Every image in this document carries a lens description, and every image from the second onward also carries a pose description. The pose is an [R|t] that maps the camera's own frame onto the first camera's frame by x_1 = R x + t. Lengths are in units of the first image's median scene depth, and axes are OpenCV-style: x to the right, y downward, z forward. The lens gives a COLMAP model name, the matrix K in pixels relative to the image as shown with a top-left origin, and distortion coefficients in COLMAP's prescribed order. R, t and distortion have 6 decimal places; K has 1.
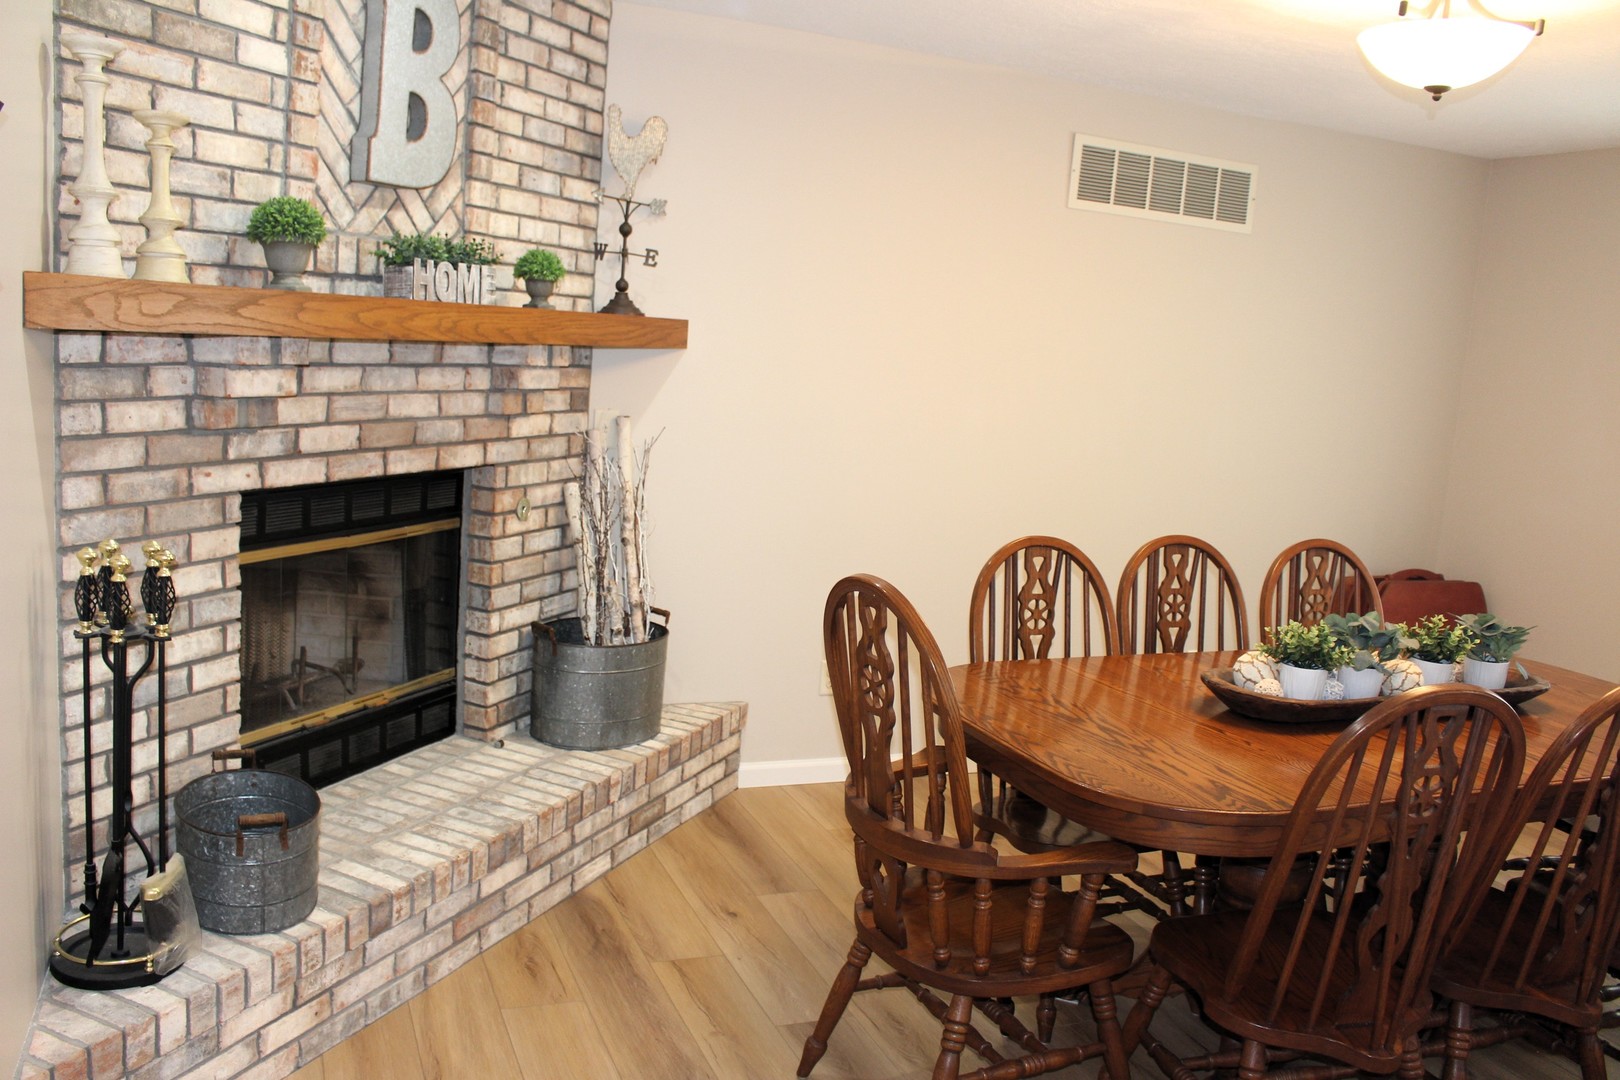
lens RADIAL K [[1322.6, 0, 796.0], [0, 1322.6, 540.8], [0, 0, 1]] dist [-0.161163, 0.119622]
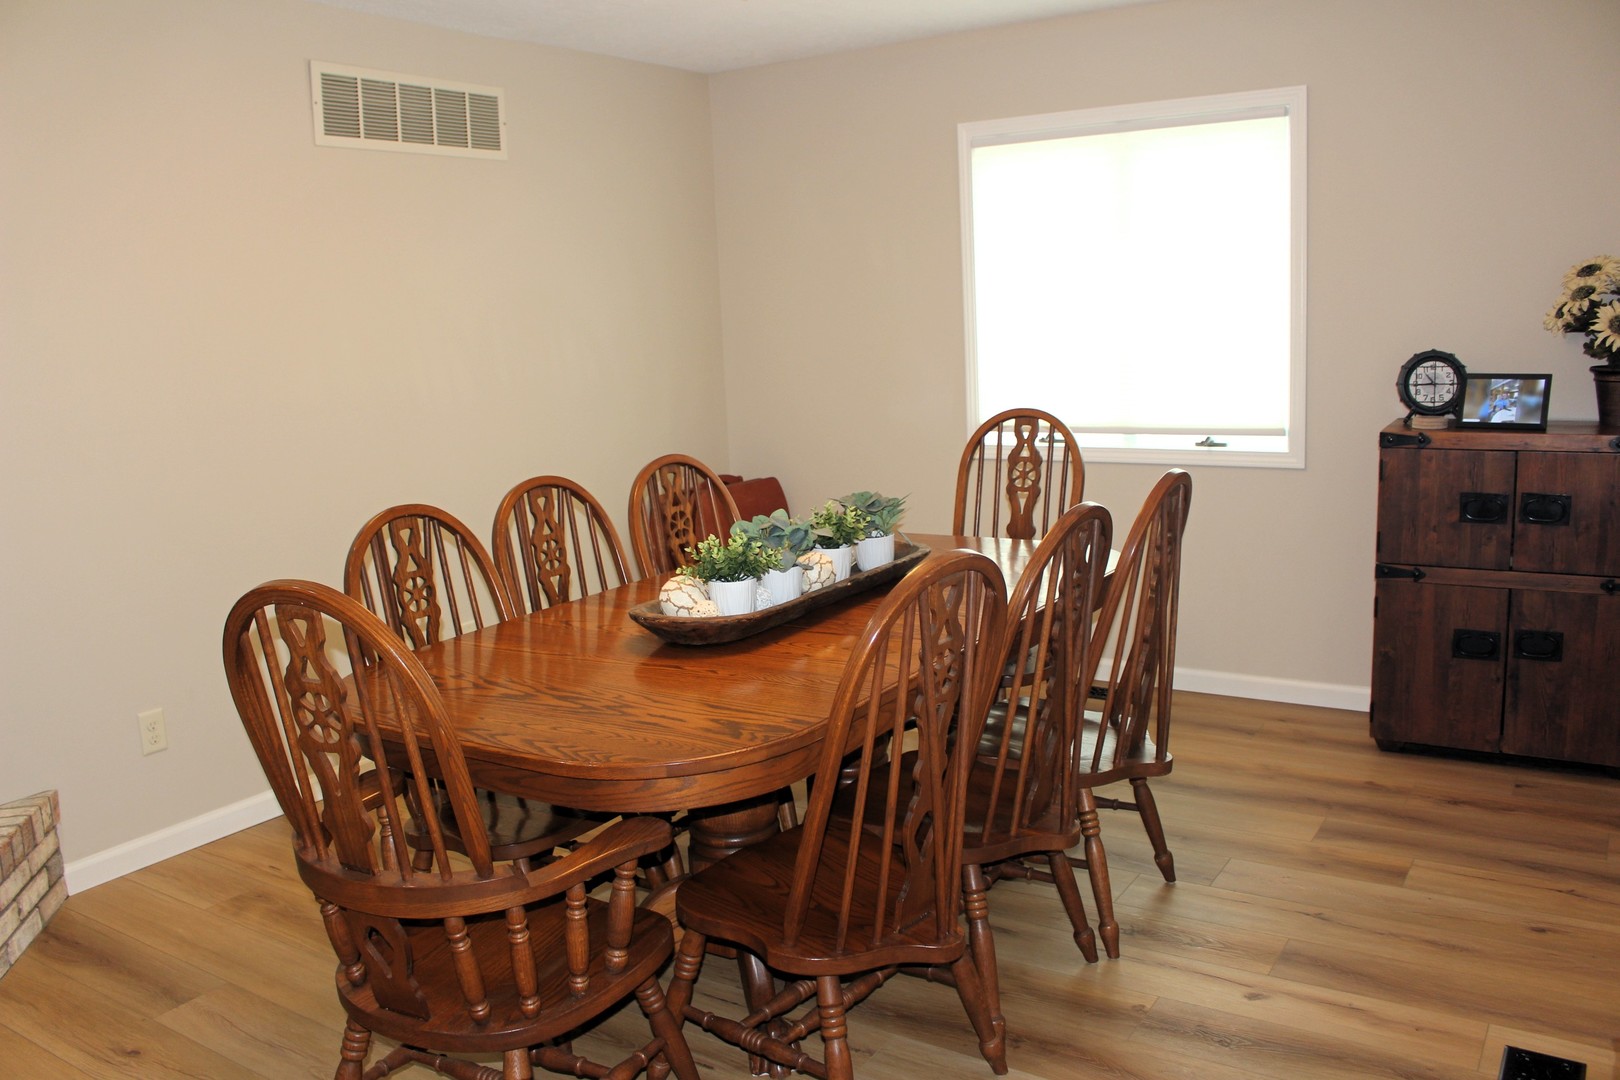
lens RADIAL K [[1322.6, 0, 796.0], [0, 1322.6, 540.8], [0, 0, 1]] dist [-0.161163, 0.119622]
pose [[0.813604, -0.206851, 0.543379, -0.067497], [0.194364, 0.977570, 0.081115, -0.000030], [-0.547969, 0.039618, 0.835560, 0.125625]]
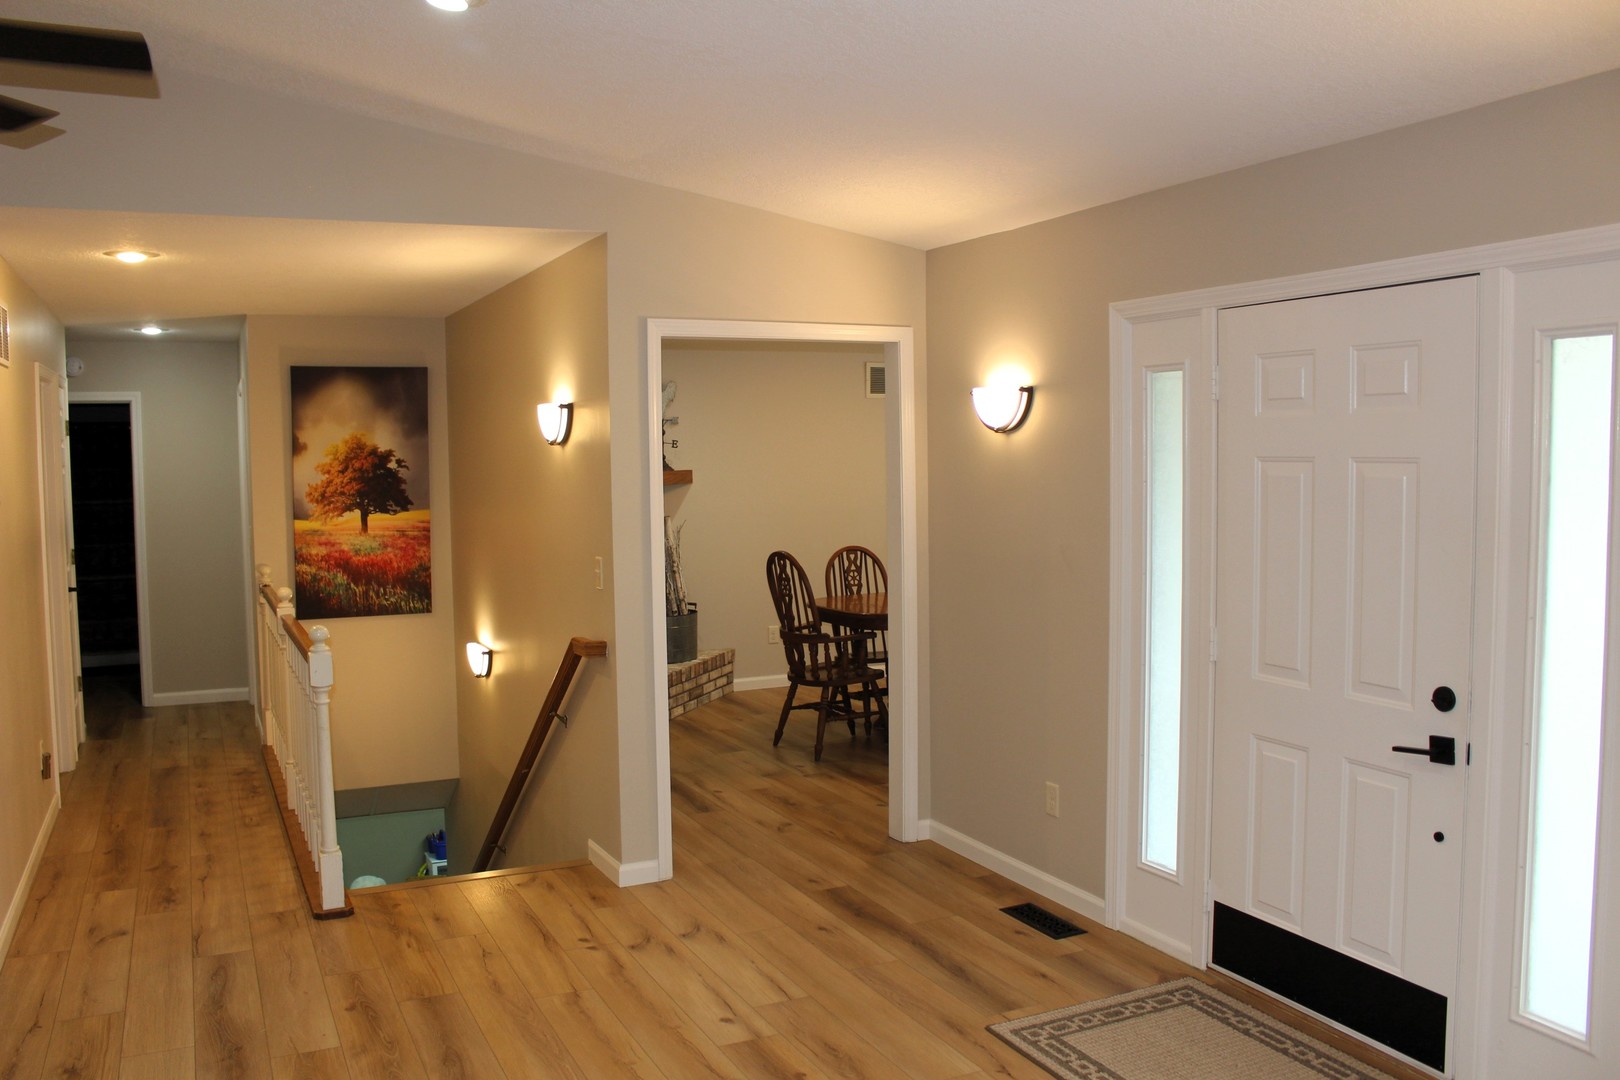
lens RADIAL K [[1322.6, 0, 796.0], [0, 1322.6, 540.8], [0, 0, 1]] dist [-0.161163, 0.119622]
pose [[0.994230, -0.092692, 0.053985, -0.044295], [0.097257, 0.991256, -0.089175, 0.176587], [-0.045247, 0.093911, 0.994552, -1.292520]]
